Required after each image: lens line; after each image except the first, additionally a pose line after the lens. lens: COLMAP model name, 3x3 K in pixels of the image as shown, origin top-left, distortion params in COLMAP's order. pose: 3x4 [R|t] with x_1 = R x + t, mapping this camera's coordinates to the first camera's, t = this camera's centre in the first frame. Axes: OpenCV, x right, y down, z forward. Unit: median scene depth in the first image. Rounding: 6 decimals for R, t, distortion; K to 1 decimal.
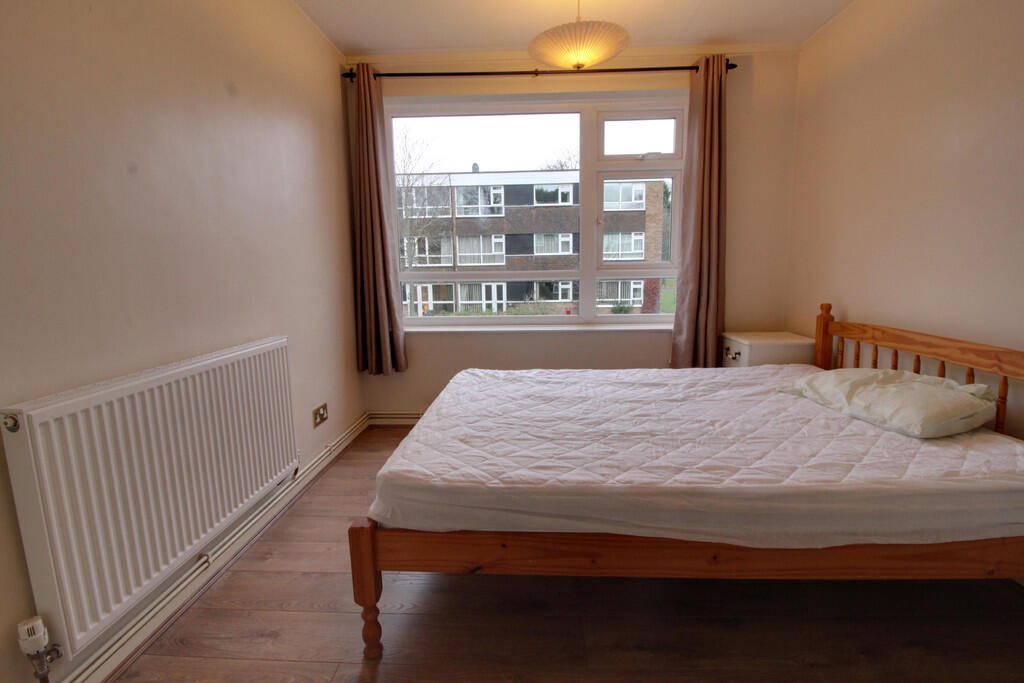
lens RADIAL K [[474.7, 0, 515.2], [0, 474.7, 341.5], [0, 0, 1]] dist [-0.010190, -0.005502]
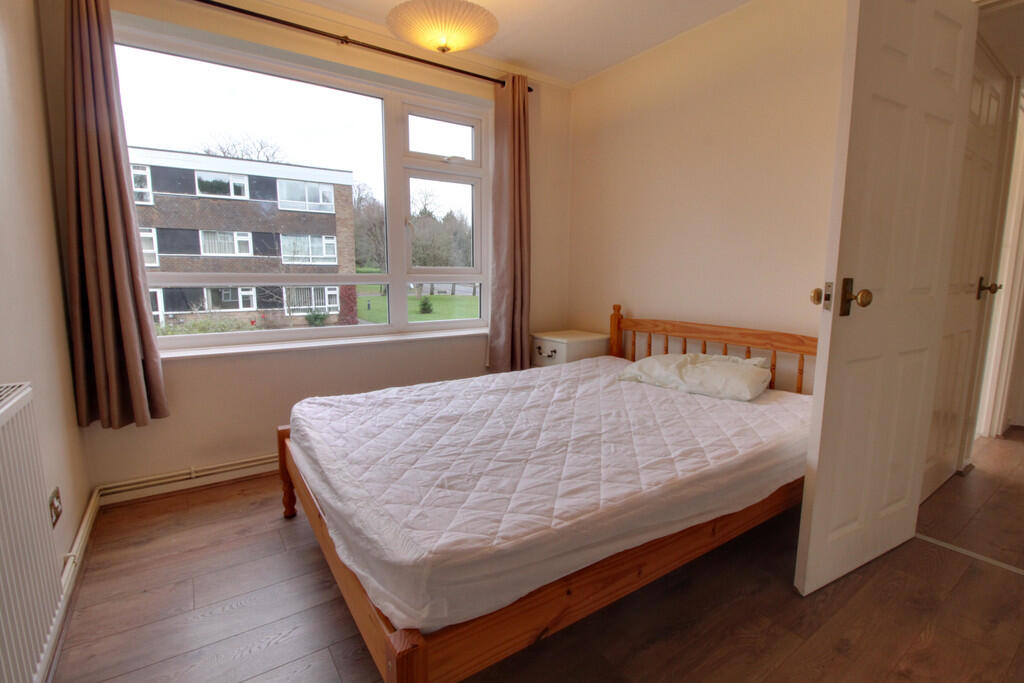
lens RADIAL K [[474.7, 0, 516.4], [0, 474.7, 343.3], [0, 0, 1]] dist [-0.010190, -0.005502]
pose [[0.796351, -0.068739, 0.600916, -0.304958], [0.073866, 0.997137, 0.016174, -0.020594], [-0.600307, 0.031507, 0.799149, 0.187455]]
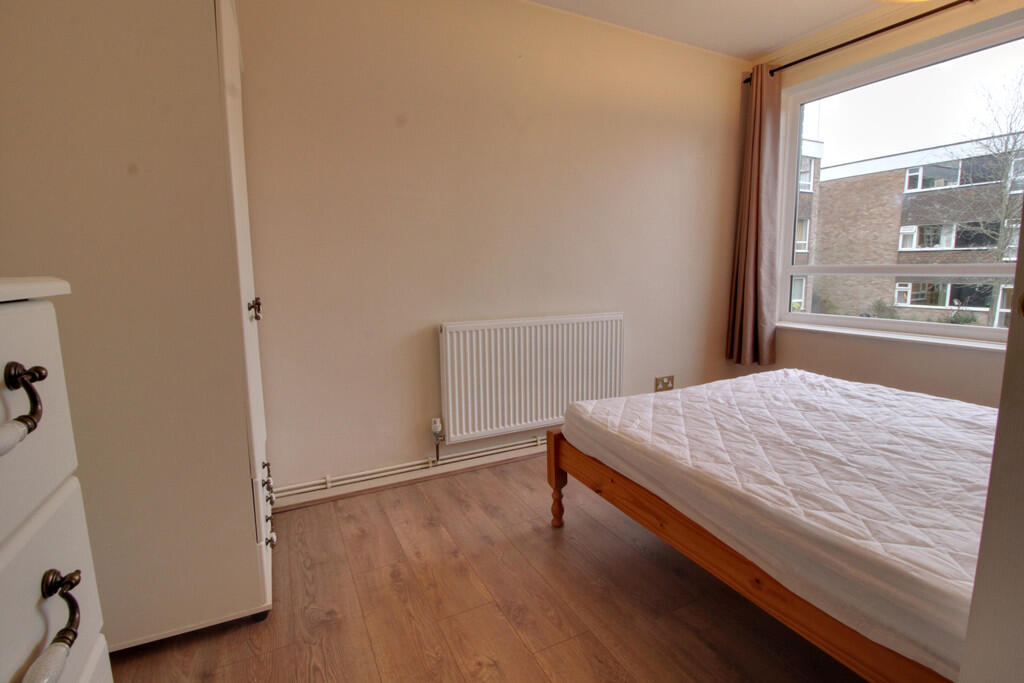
lens RADIAL K [[474.7, 0, 515.4], [0, 474.7, 343.3], [0, 0, 1]] dist [-0.010190, -0.005502]
pose [[0.486918, 0.140585, -0.862060, 0.463065], [-0.128493, 0.987753, 0.088507, -0.004549], [0.863945, 0.067672, 0.499019, 0.064094]]
